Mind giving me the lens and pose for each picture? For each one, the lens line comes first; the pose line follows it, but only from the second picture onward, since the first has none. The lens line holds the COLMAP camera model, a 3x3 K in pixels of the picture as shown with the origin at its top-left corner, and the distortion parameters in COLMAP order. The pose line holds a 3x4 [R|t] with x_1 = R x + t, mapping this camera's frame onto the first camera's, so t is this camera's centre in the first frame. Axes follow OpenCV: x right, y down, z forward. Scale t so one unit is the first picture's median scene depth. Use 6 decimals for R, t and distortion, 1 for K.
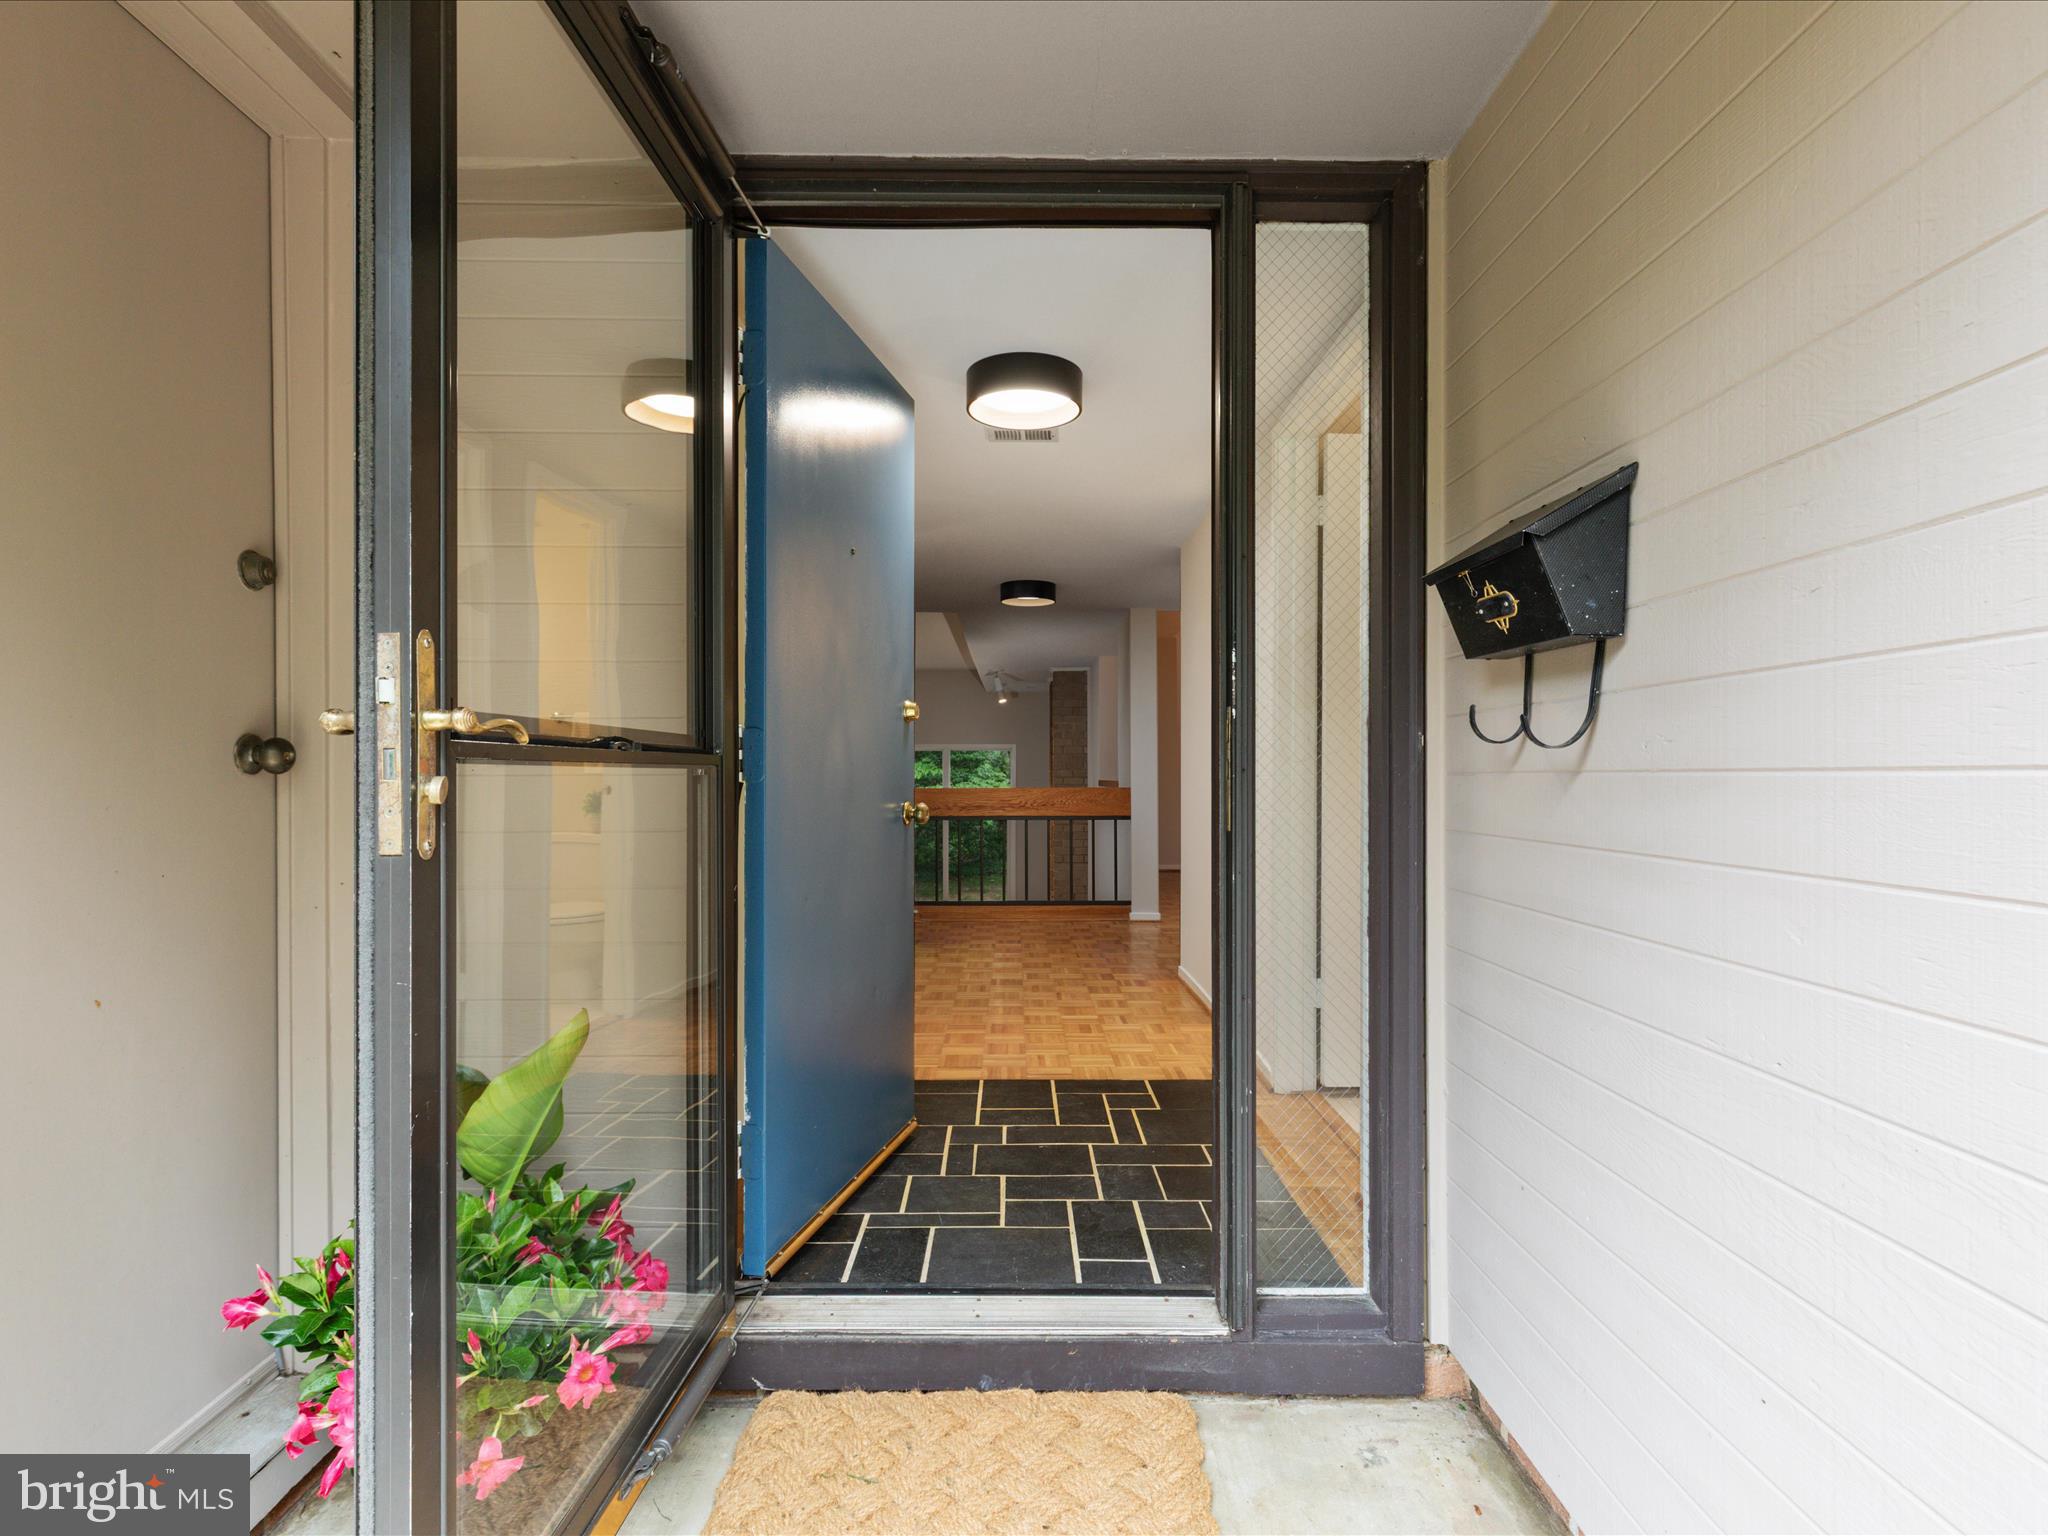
lens RADIAL K [[1045.9, 0, 1023.6], [0, 1045.9, 771.5], [0, 0, 1]] dist [0.001802, -0.001976]
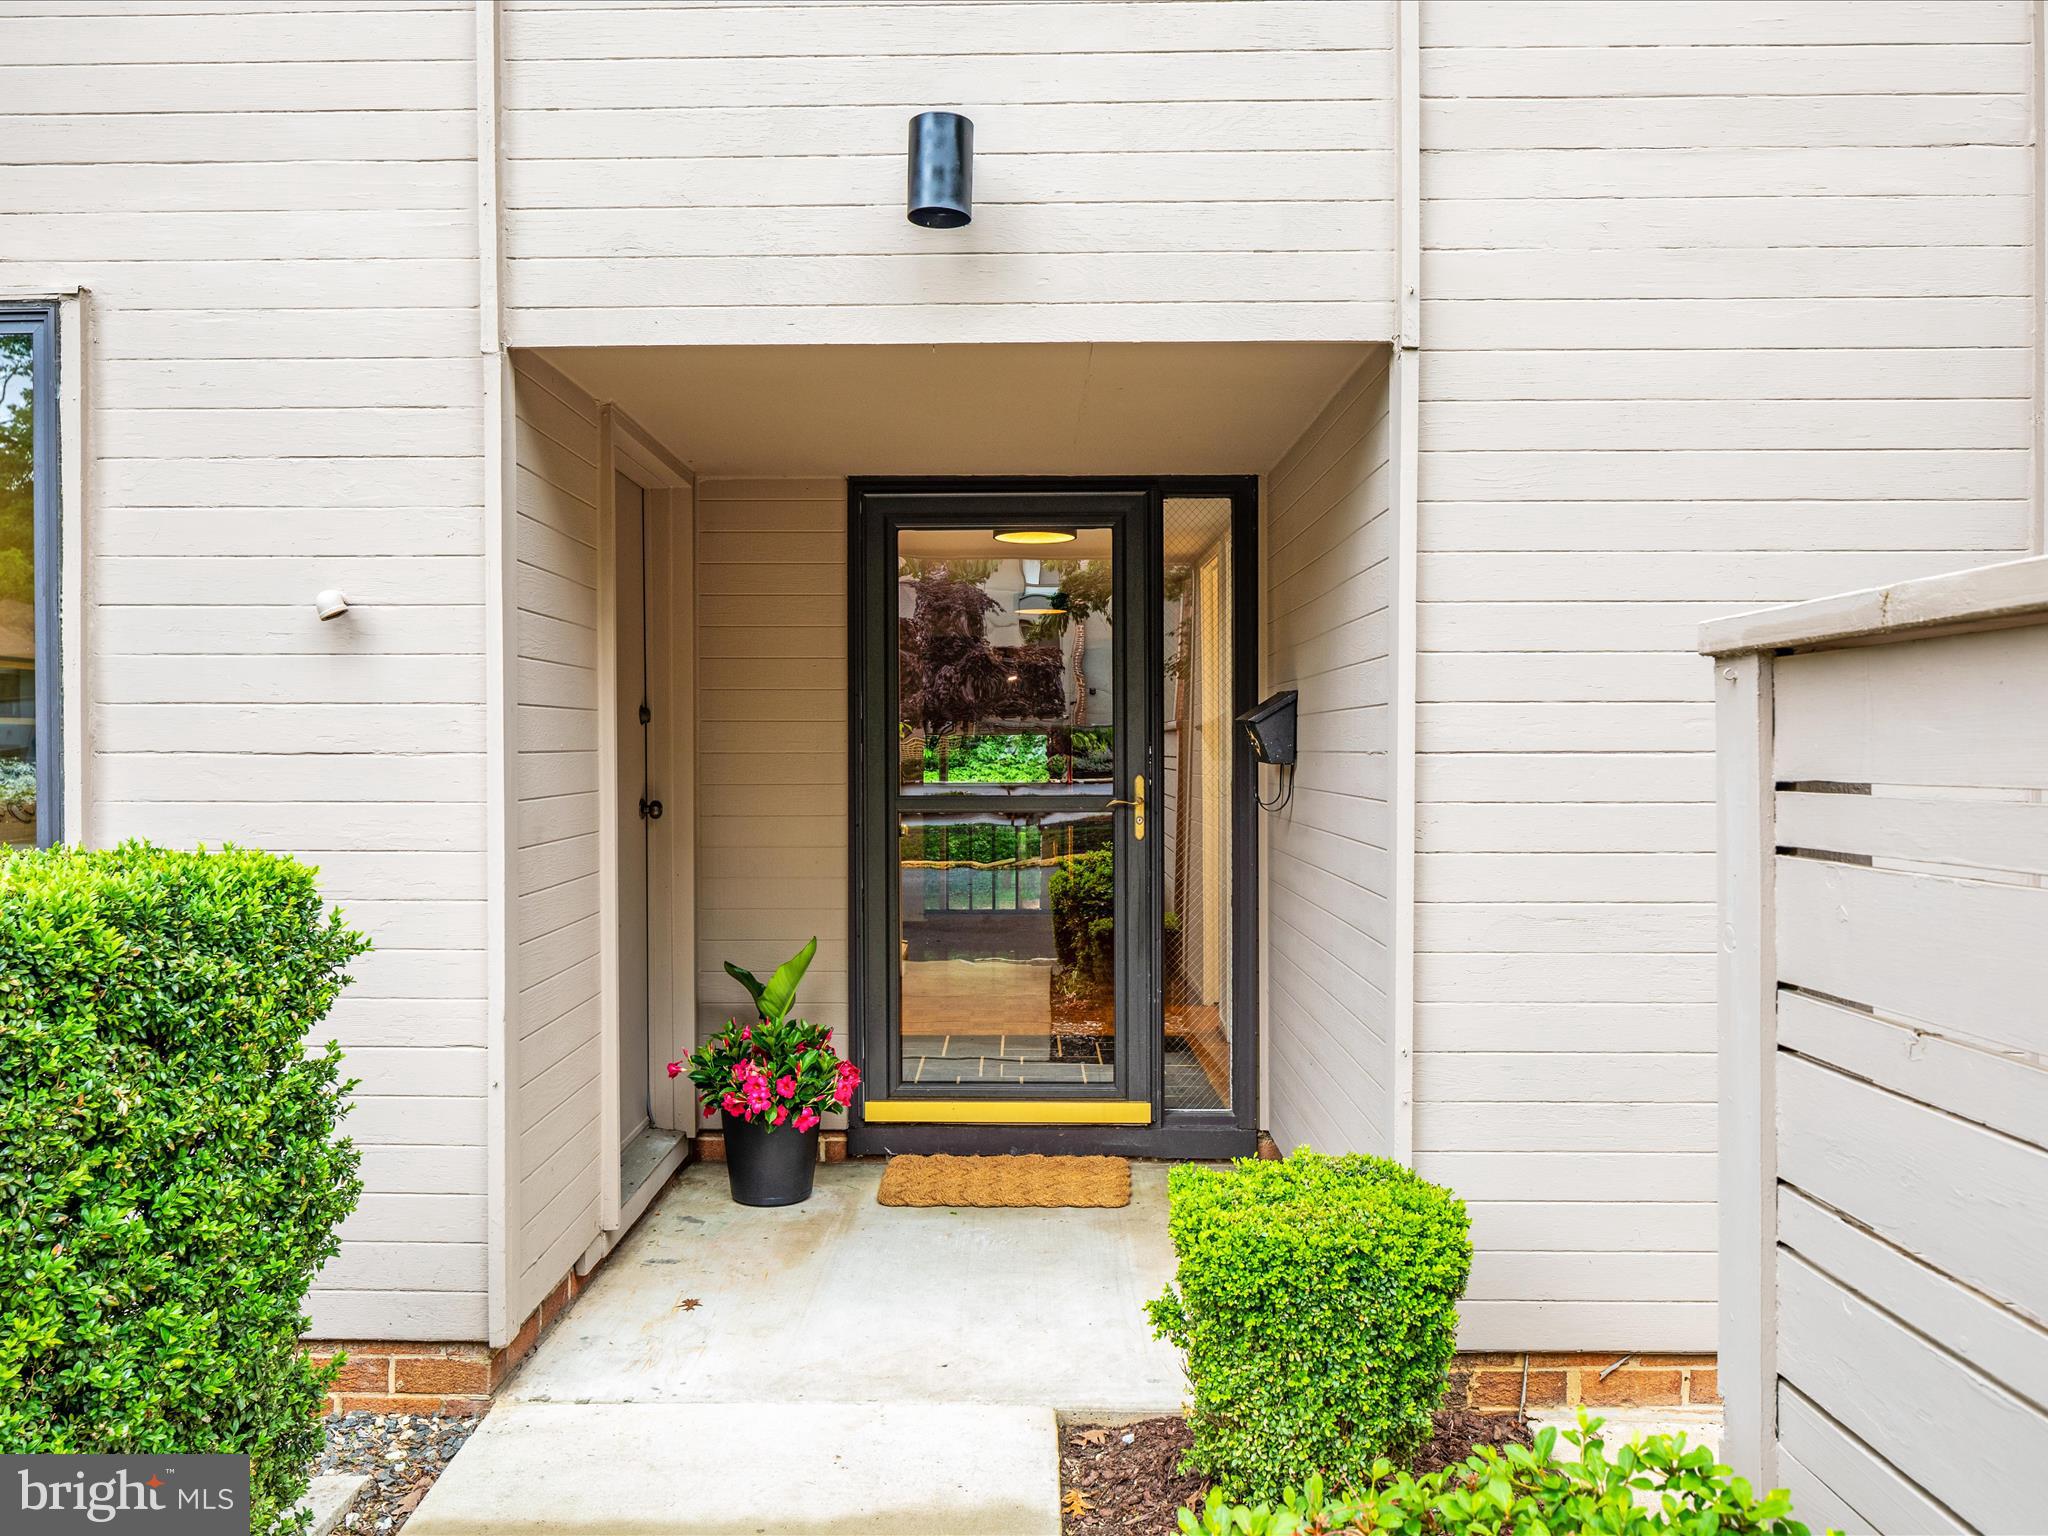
lens RADIAL K [[1045.9, 0, 1027.2], [0, 1045.9, 774.7], [0, 0, 1]] dist [0.001802, -0.001976]
pose [[0.999943, -0.000975, -0.010648, 0.006884], [0.000982, 0.999999, 0.000591, -0.065952], [0.010647, -0.000602, 0.999943, -0.773716]]
